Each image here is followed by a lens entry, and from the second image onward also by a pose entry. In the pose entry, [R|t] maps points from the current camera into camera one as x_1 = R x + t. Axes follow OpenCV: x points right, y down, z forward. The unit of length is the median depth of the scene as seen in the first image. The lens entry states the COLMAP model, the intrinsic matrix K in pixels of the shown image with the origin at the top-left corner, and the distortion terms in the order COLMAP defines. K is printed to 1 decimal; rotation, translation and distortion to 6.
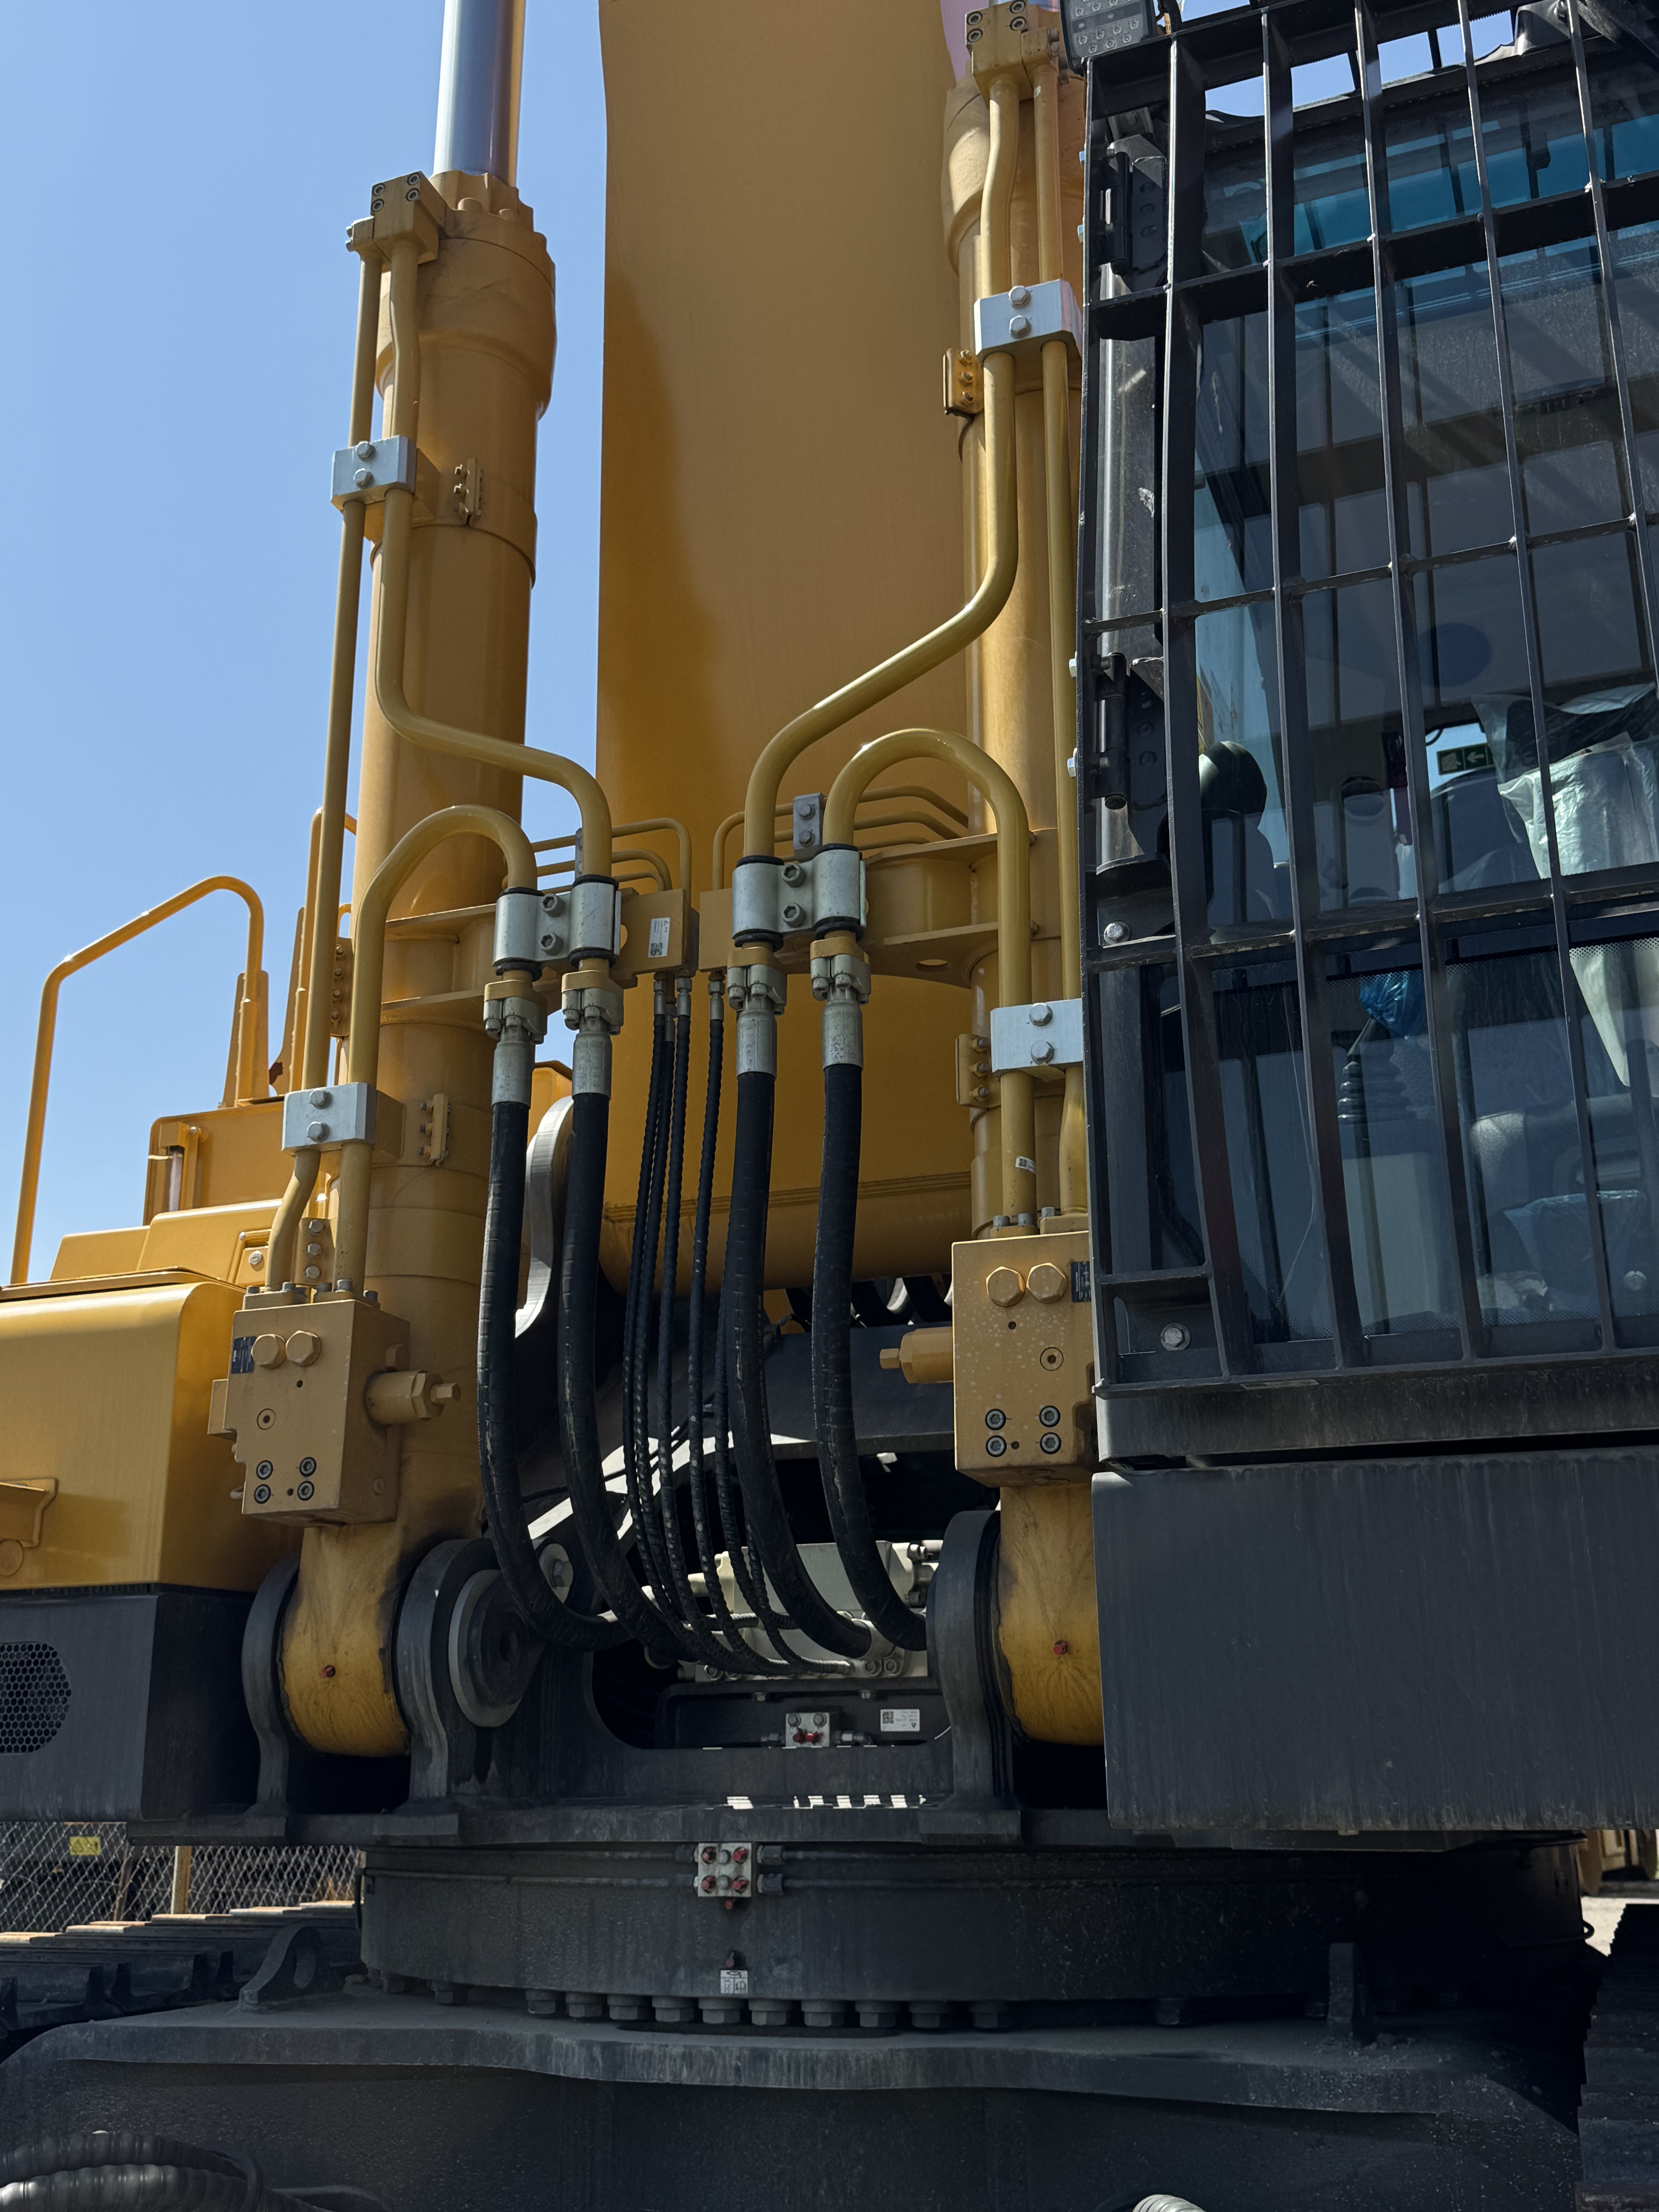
lens RADIAL K [[2194.2, 0, 824.0], [0, 2194.2, 1091.3], [0, 0, 1]] dist [0.156883, -0.274807]
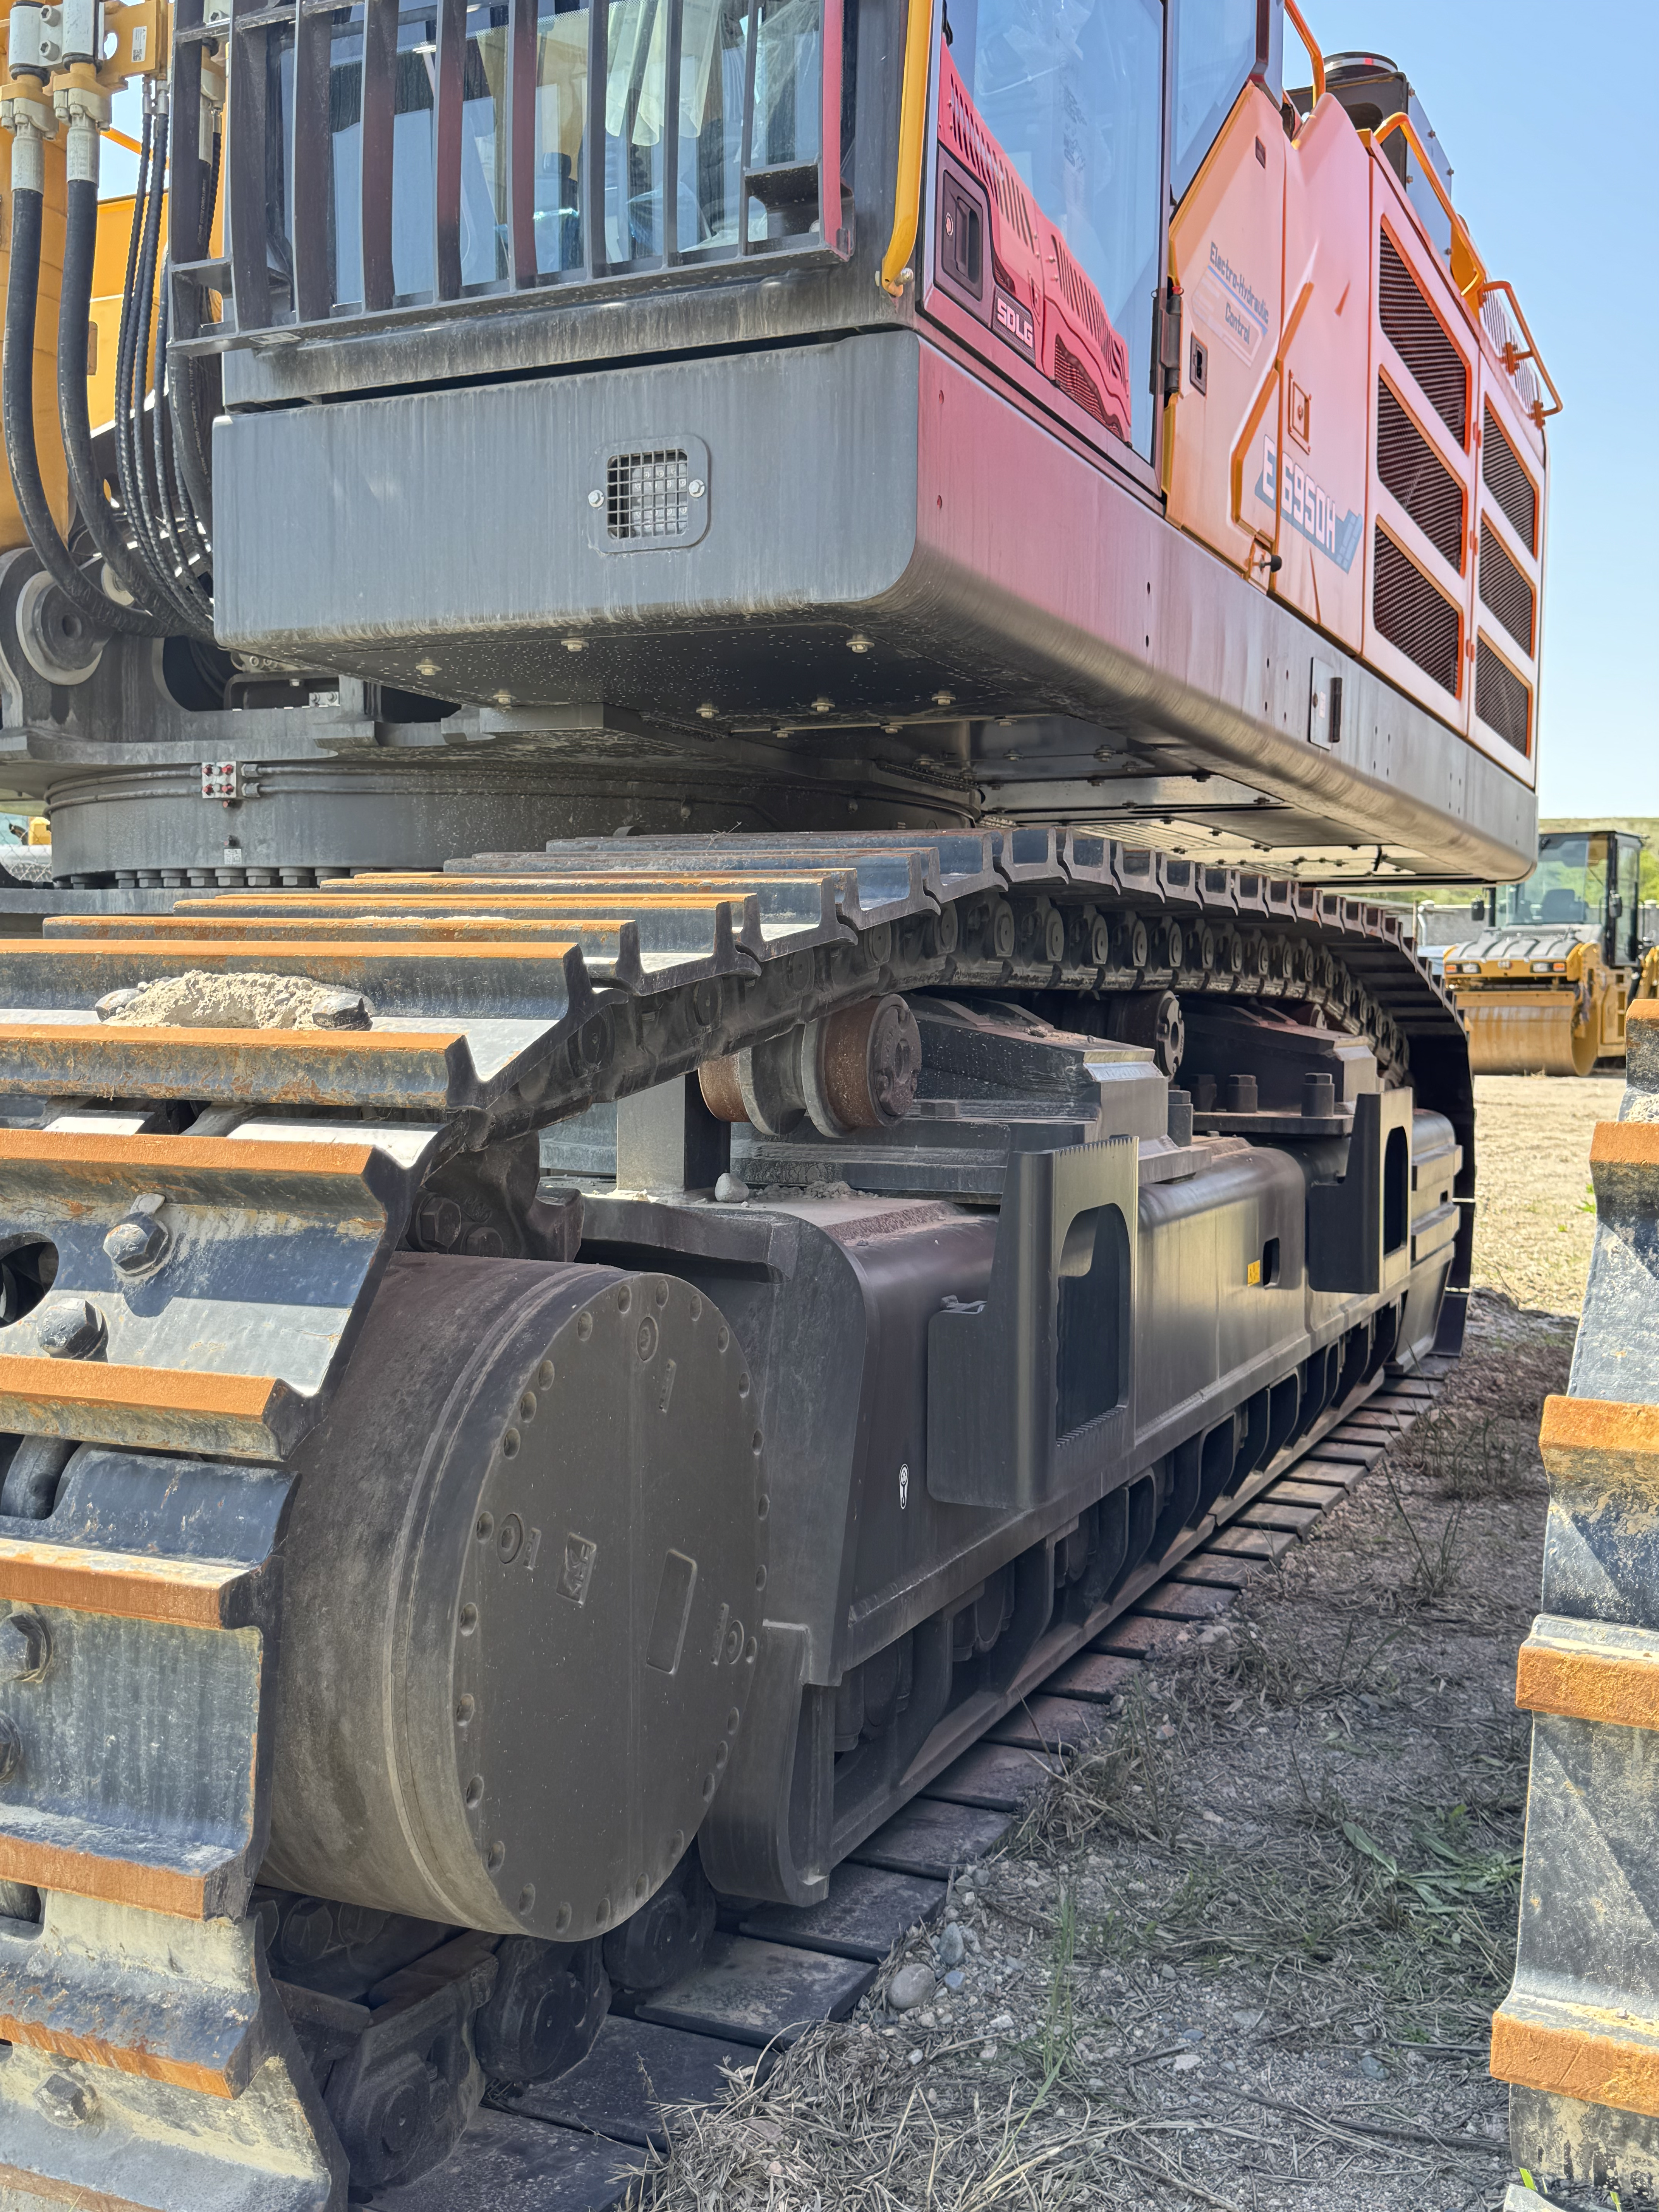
lens RADIAL K [[2194.2, 0, 824.0], [0, 2194.2, 1091.3], [0, 0, 1]] dist [0.156883, -0.274807]
pose [[0.997466, 0.023749, -0.067066, 0.413698], [-0.000148, 0.943335, 0.331841, 0.066710], [0.071147, -0.330990, 0.940948, -0.338411]]
